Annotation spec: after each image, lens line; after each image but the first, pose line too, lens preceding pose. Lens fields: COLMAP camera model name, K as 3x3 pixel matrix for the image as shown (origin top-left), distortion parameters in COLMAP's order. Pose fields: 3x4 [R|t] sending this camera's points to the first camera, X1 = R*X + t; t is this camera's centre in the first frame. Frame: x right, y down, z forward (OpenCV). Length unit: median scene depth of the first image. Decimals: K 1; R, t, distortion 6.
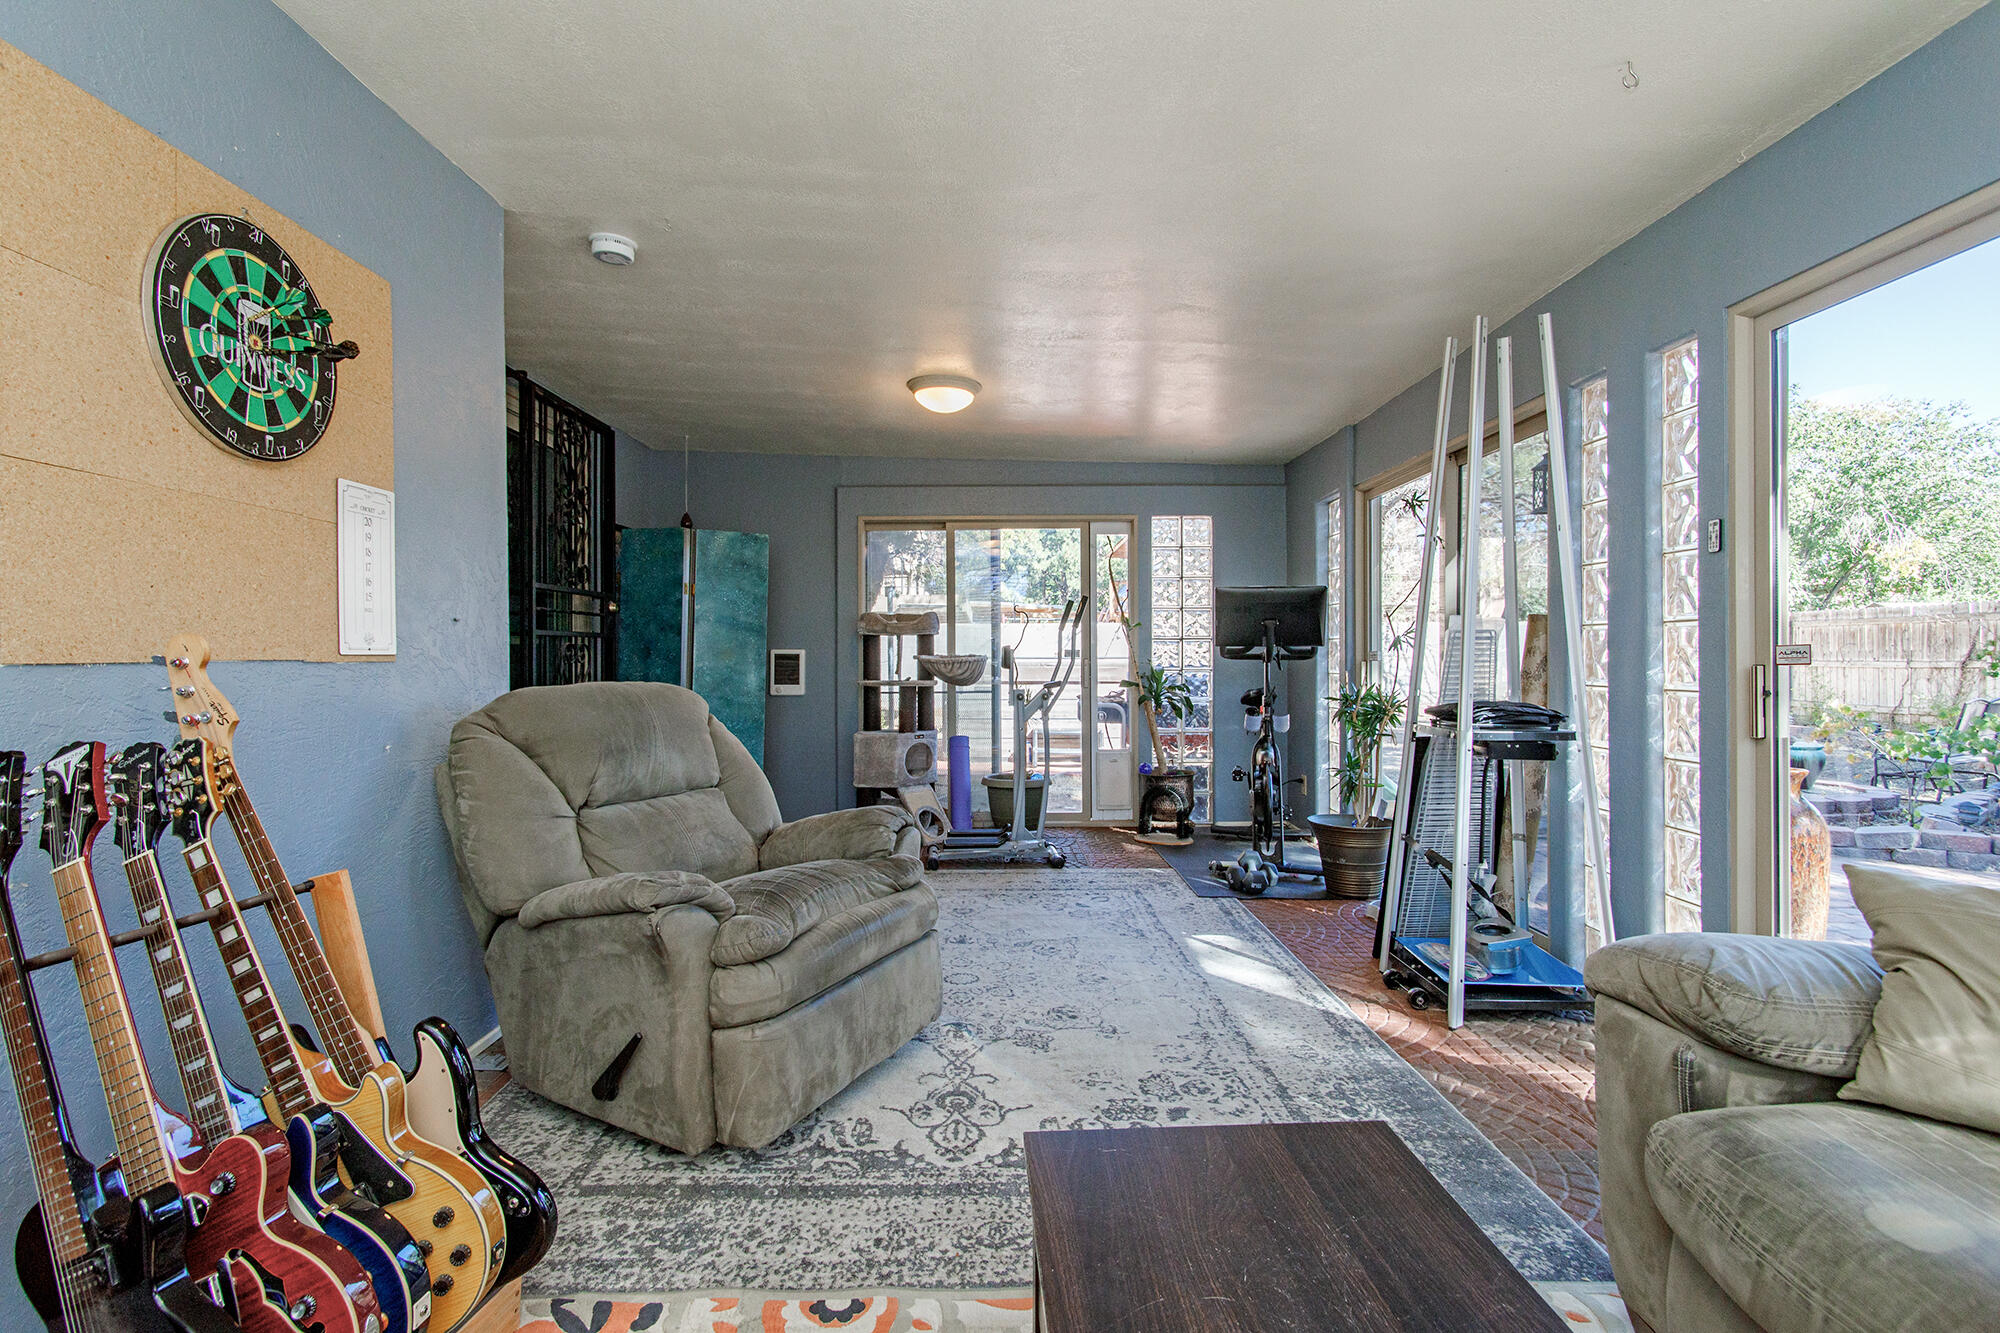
lens RADIAL K [[959.2, 0, 1020.4], [0, 959.2, 661.2], [0, 0, 1]] dist [0.011172, -0.002469]
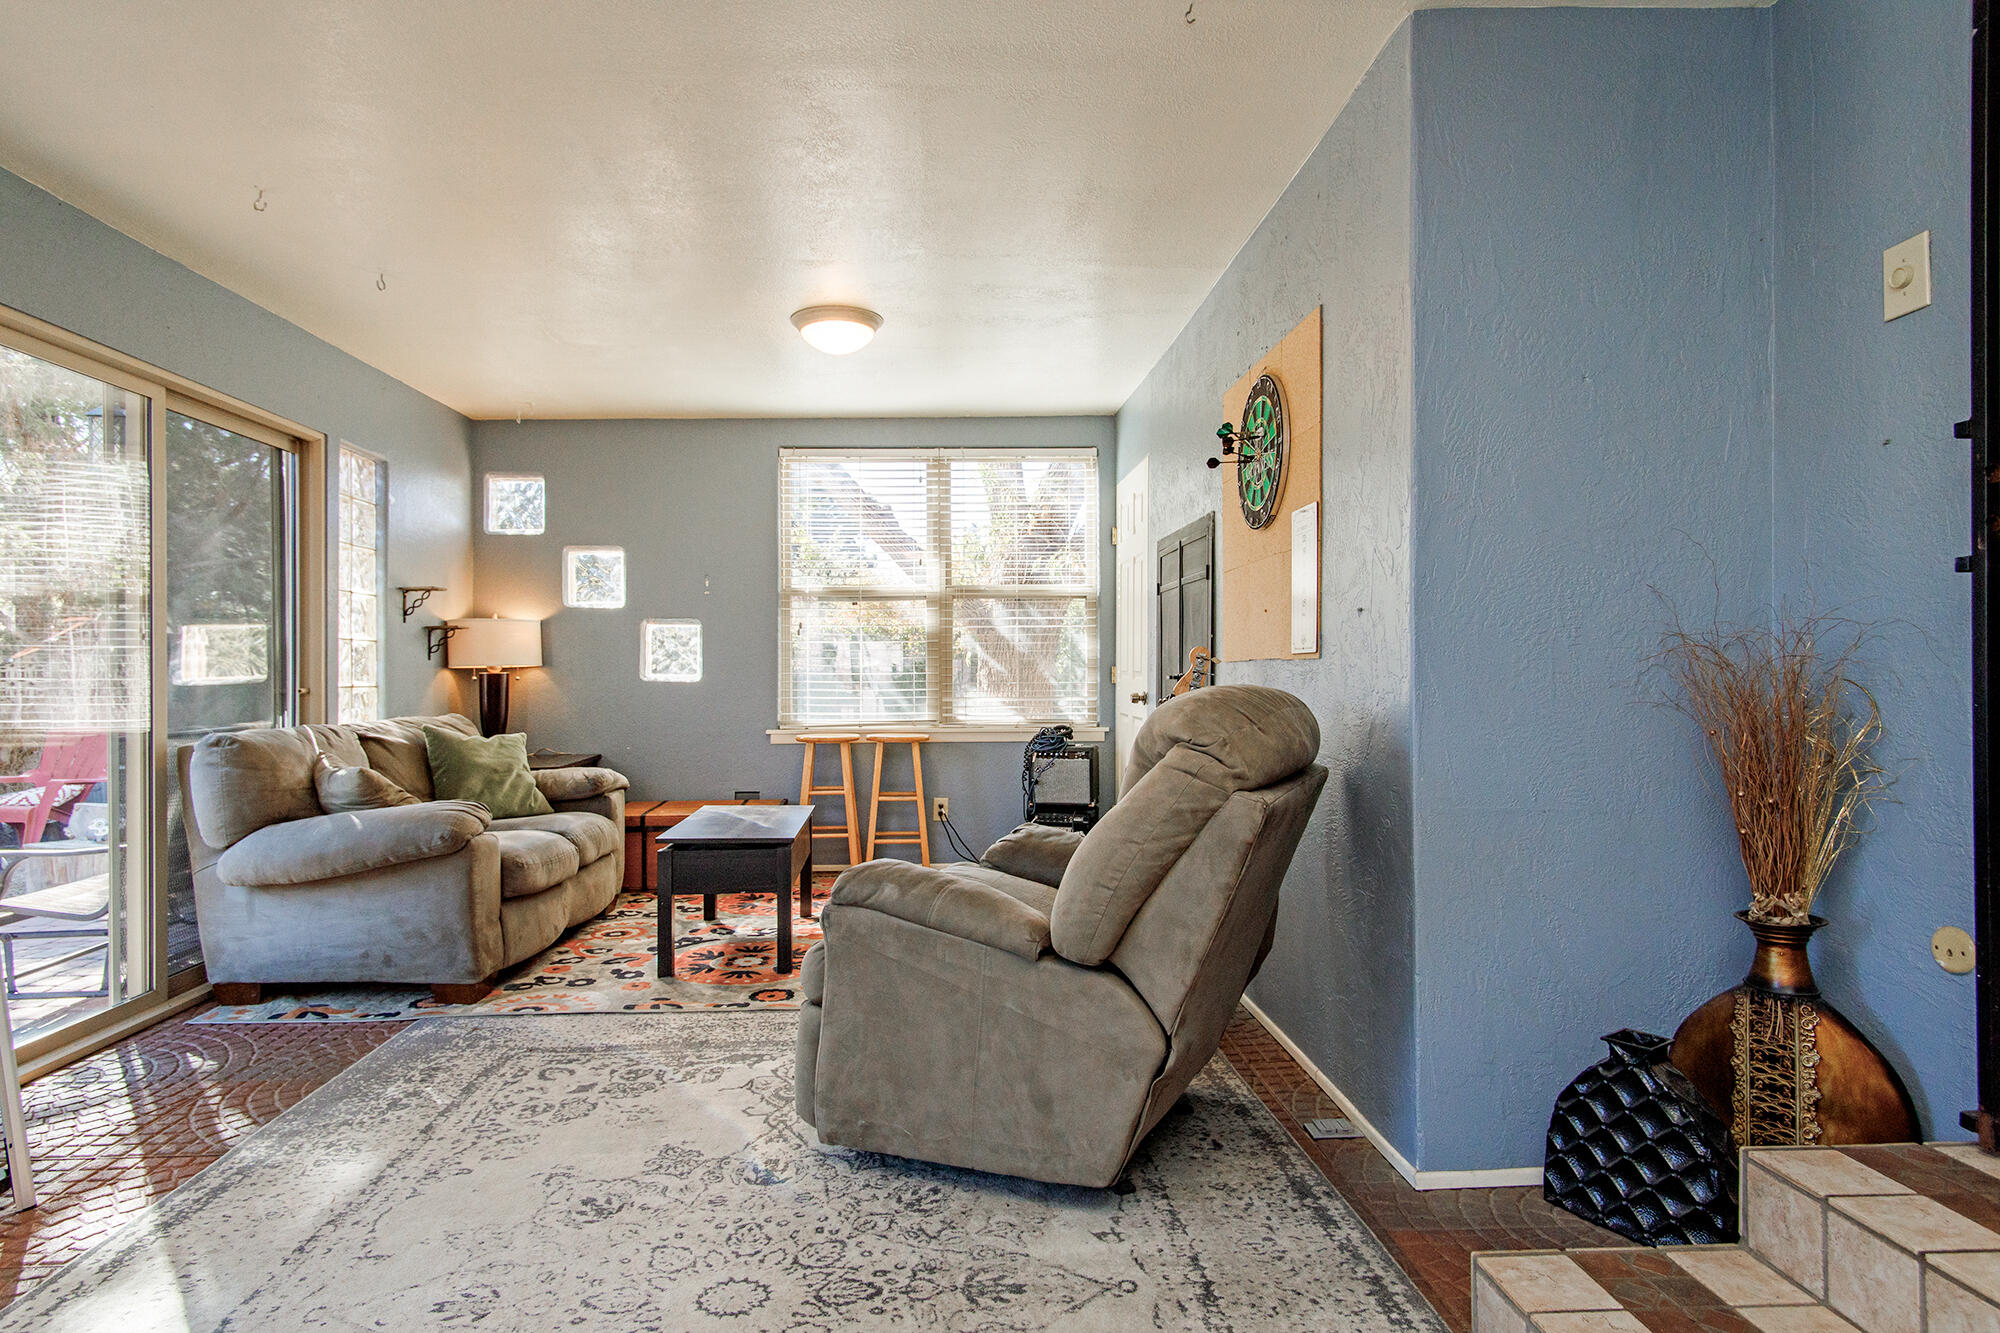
lens RADIAL K [[1080.8, 0, 988.6], [0, 1080.8, 671.4], [0, 0, 1]] dist [0.003179, -0.000207]
pose [[-0.999738, 0.006479, -0.021971, -0.079782], [0.006461, 0.999979, 0.000858, 0.003298], [0.021976, 0.000715, -0.999758, 0.677168]]
